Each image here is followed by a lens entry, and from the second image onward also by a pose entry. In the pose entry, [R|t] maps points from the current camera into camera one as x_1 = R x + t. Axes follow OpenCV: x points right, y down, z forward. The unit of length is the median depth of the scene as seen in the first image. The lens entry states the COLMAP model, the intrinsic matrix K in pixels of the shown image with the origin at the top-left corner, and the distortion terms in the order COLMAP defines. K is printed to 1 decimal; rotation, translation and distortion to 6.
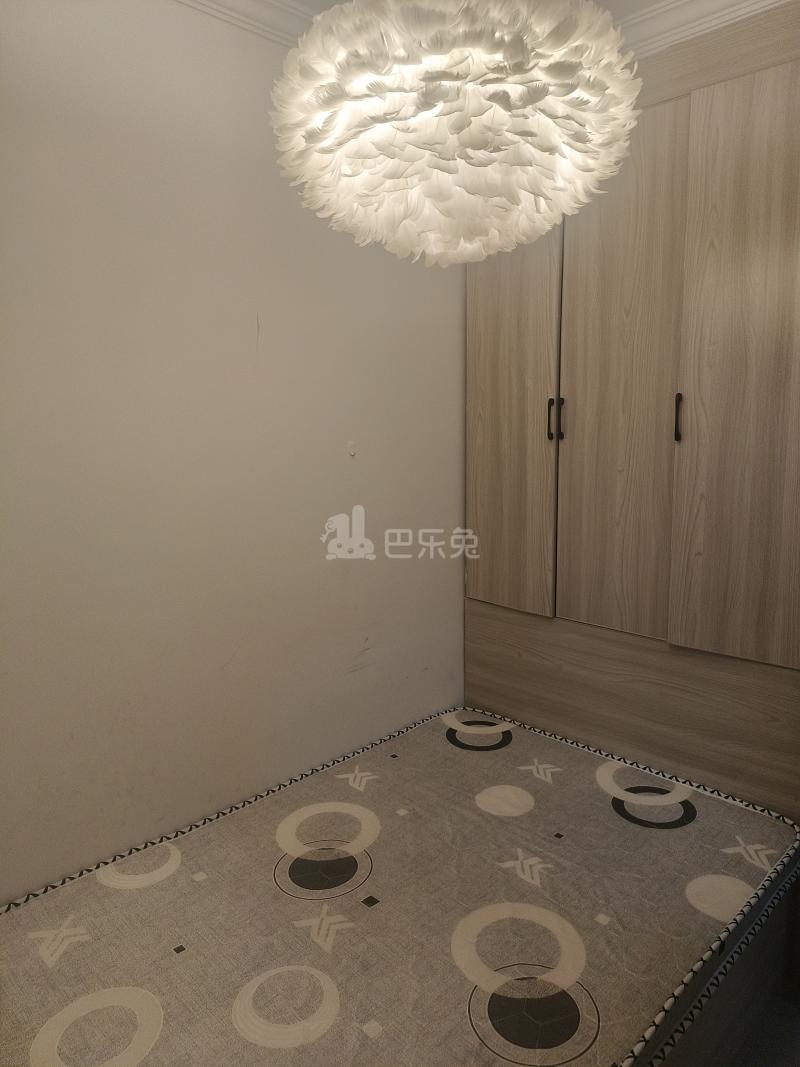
lens RADIAL K [[722.3, 0, 401.0], [0, 722.3, 514.0], [0, 0, 1]] dist [0.051126, -0.070788]
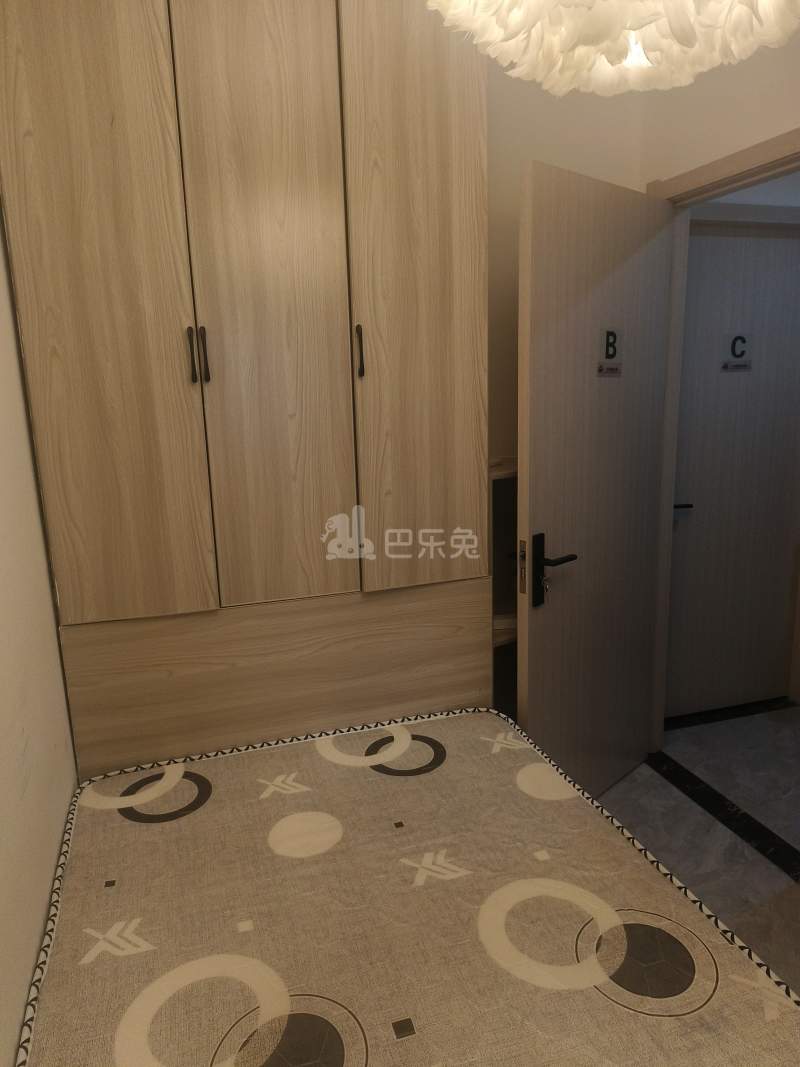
lens RADIAL K [[732.7, 0, 395.4], [0, 732.7, 538.8], [0, 0, 1]] dist [0.057795, -0.061332]
pose [[0.468097, -0.188535, 0.863330, -0.480382], [0.144038, 0.980188, 0.135957, -0.019448], [-0.871859, 0.060711, 0.485980, 0.537376]]
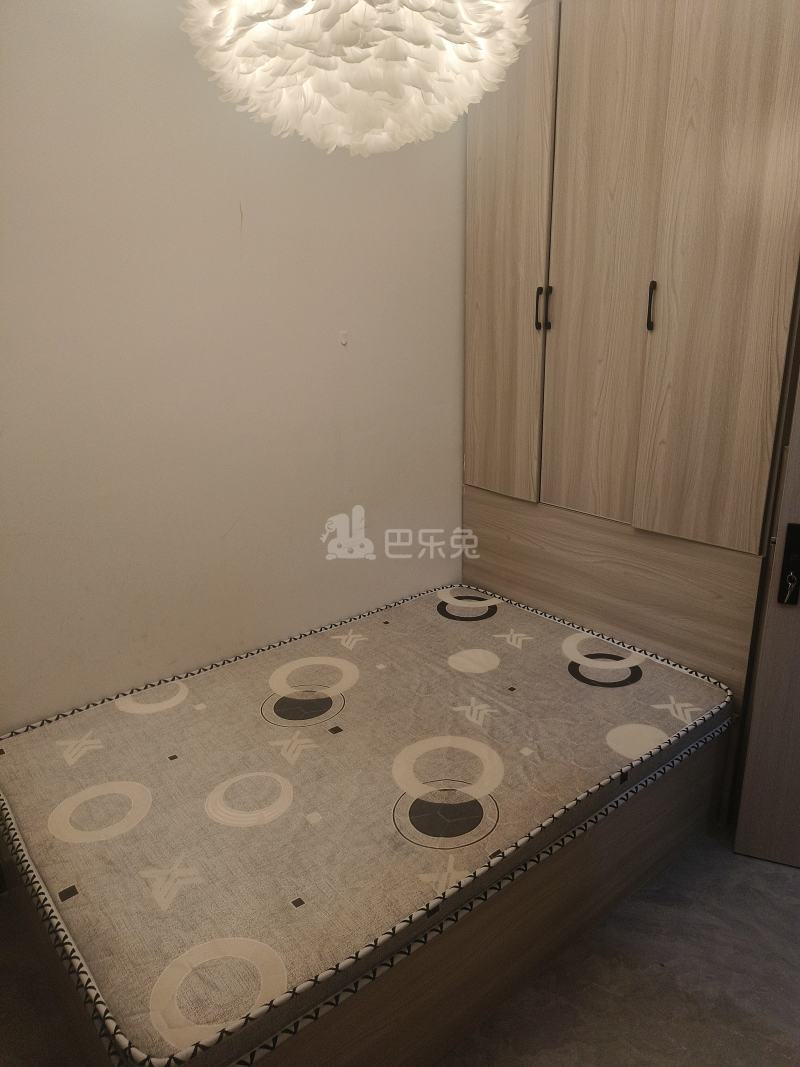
lens RADIAL K [[724.2, 0, 420.7], [0, 724.2, 537.2], [0, 0, 1]] dist [0.042336, -0.050477]
pose [[0.996657, 0.024032, -0.078080, 0.154171], [-0.010187, 0.984854, 0.173084, 0.012033], [0.081057, -0.171710, 0.981807, -0.084588]]
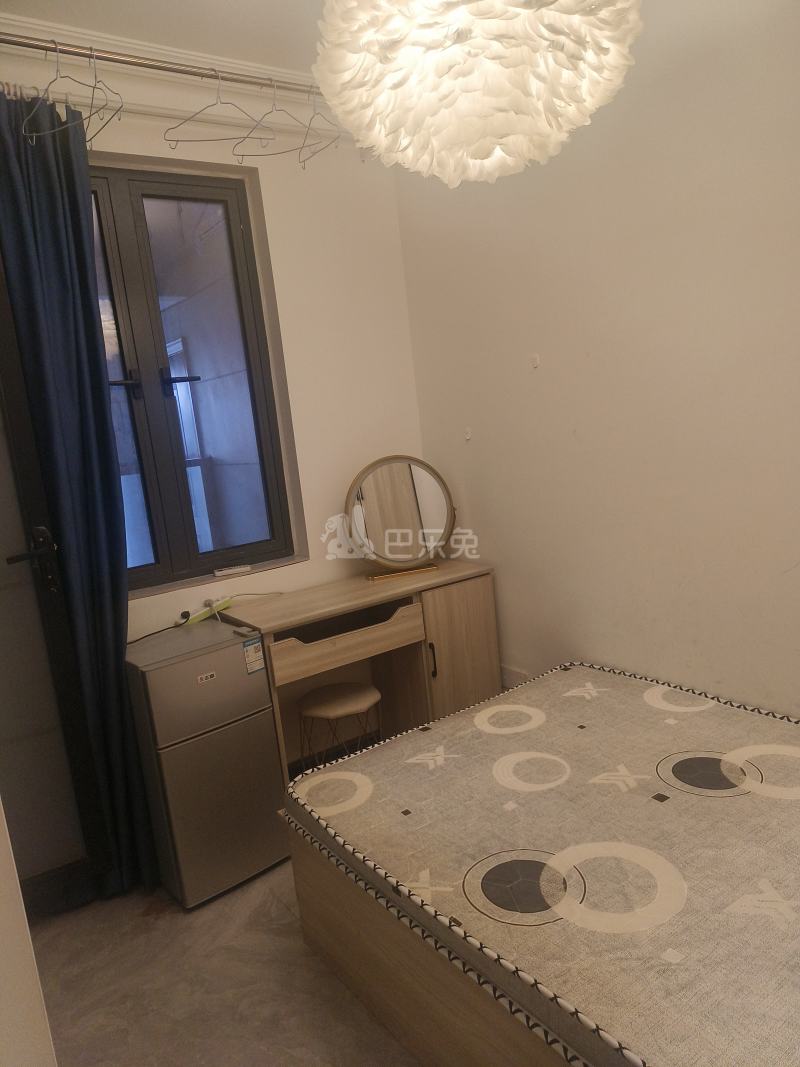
lens RADIAL K [[732.7, 0, 395.4], [0, 732.7, 538.8], [0, 0, 1]] dist [0.057795, -0.061332]
pose [[-0.144660, 0.190590, -0.970953, 0.781528], [-0.034203, 0.979725, 0.197407, -0.000496], [0.988890, 0.061767, -0.135209, 0.641129]]
